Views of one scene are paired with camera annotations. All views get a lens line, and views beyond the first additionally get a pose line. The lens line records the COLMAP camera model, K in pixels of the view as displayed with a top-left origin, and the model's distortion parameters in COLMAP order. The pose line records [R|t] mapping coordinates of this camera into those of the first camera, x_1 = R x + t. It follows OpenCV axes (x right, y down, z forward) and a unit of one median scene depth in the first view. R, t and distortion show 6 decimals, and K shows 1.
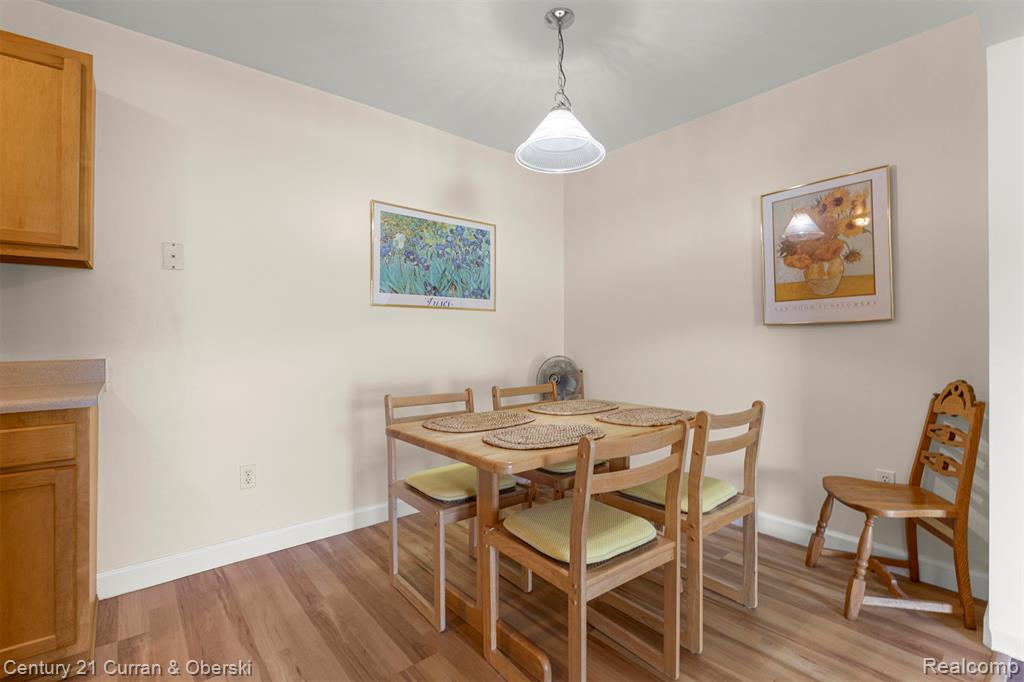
lens RADIAL K [[473.2, 0, 513.3], [0, 473.2, 336.6], [0, 0, 1]] dist [0.004277, -0.000378]
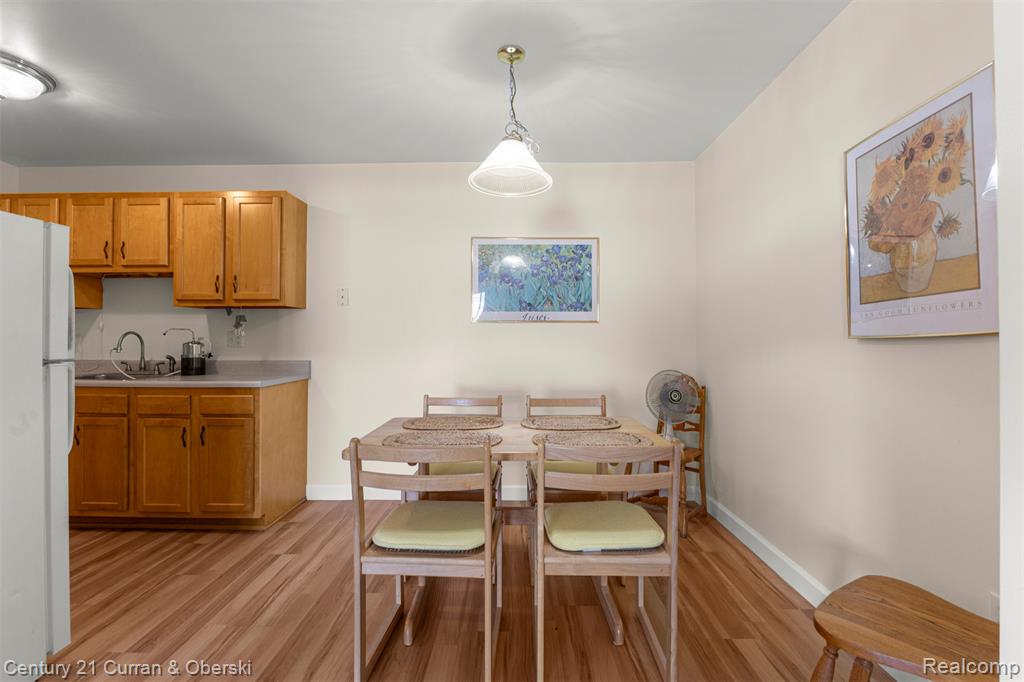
lens RADIAL K [[460.5, 0, 508.8], [0, 460.5, 338.1], [0, 0, 1]] dist [-0.001425, -0.000210]
pose [[0.752833, -0.002198, -0.658208, 0.530173], [0.000127, 0.999995, -0.003195, -0.019676], [0.658212, 0.002322, 0.752829, 0.149499]]
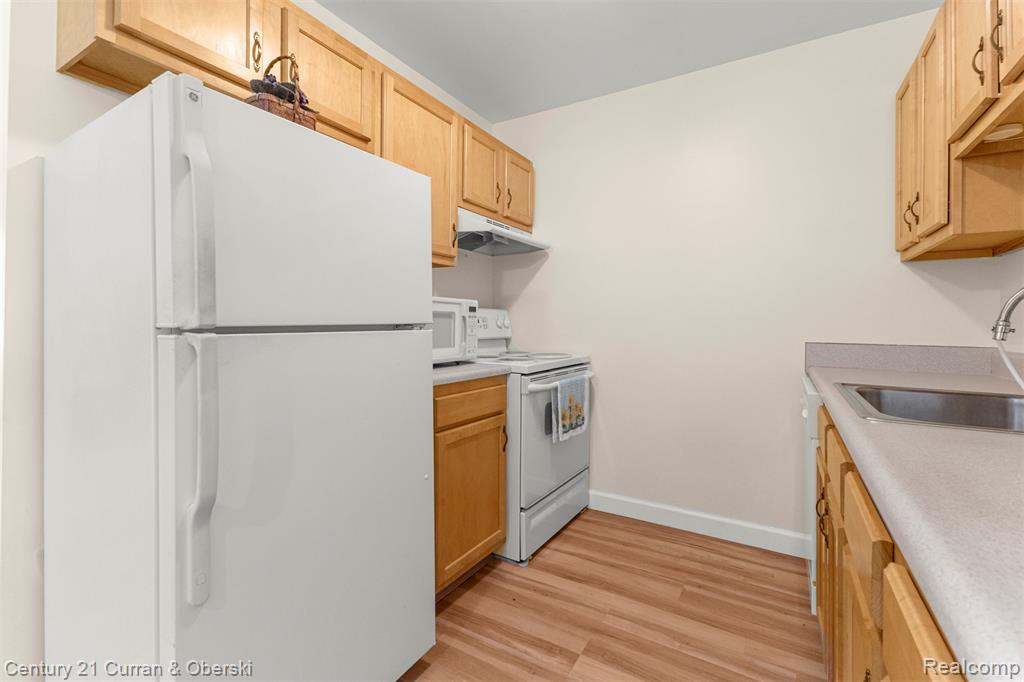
lens RADIAL K [[443.5, 0, 516.1], [0, 443.5, 323.0], [0, 0, 1]] dist [0.002112, 0.000095]
pose [[-0.944270, -0.010167, -0.329016, -0.355054], [-0.008688, 0.999944, -0.005964, 0.001954], [0.329058, -0.002773, -0.944305, 0.555017]]
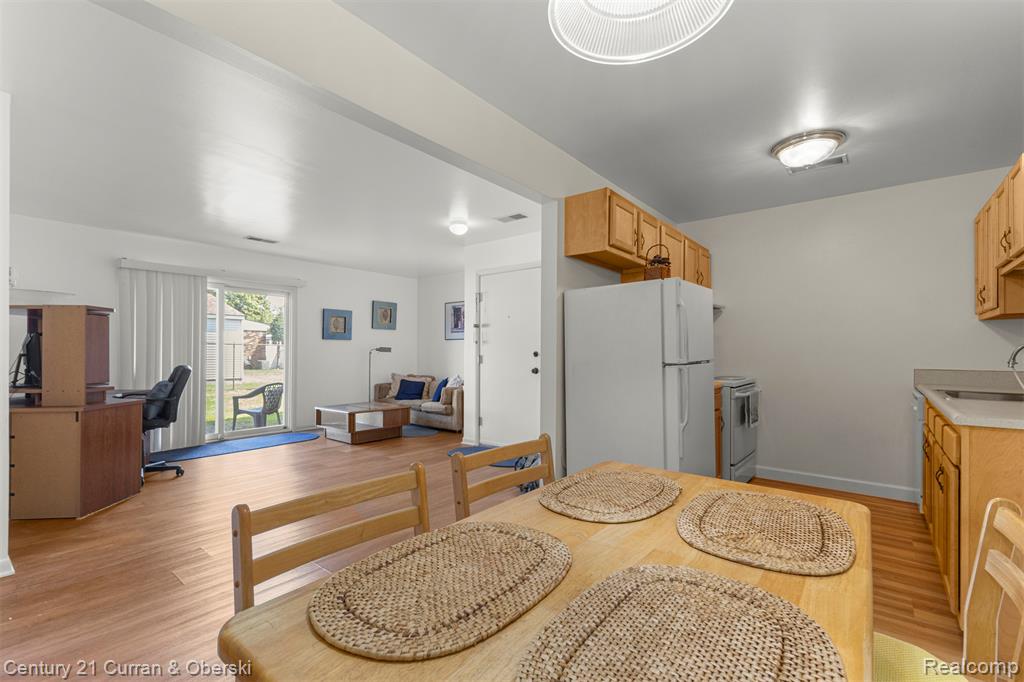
lens RADIAL K [[445.0, 0, 513.1], [0, 445.0, 348.8], [0, 0, 1]] dist [0.002337, 0.000457]
pose [[-0.981957, -0.005388, -0.189027, 0.208894], [-0.003773, 0.999953, -0.008902, -0.014202], [0.189066, -0.008028, -0.981932, 0.972901]]
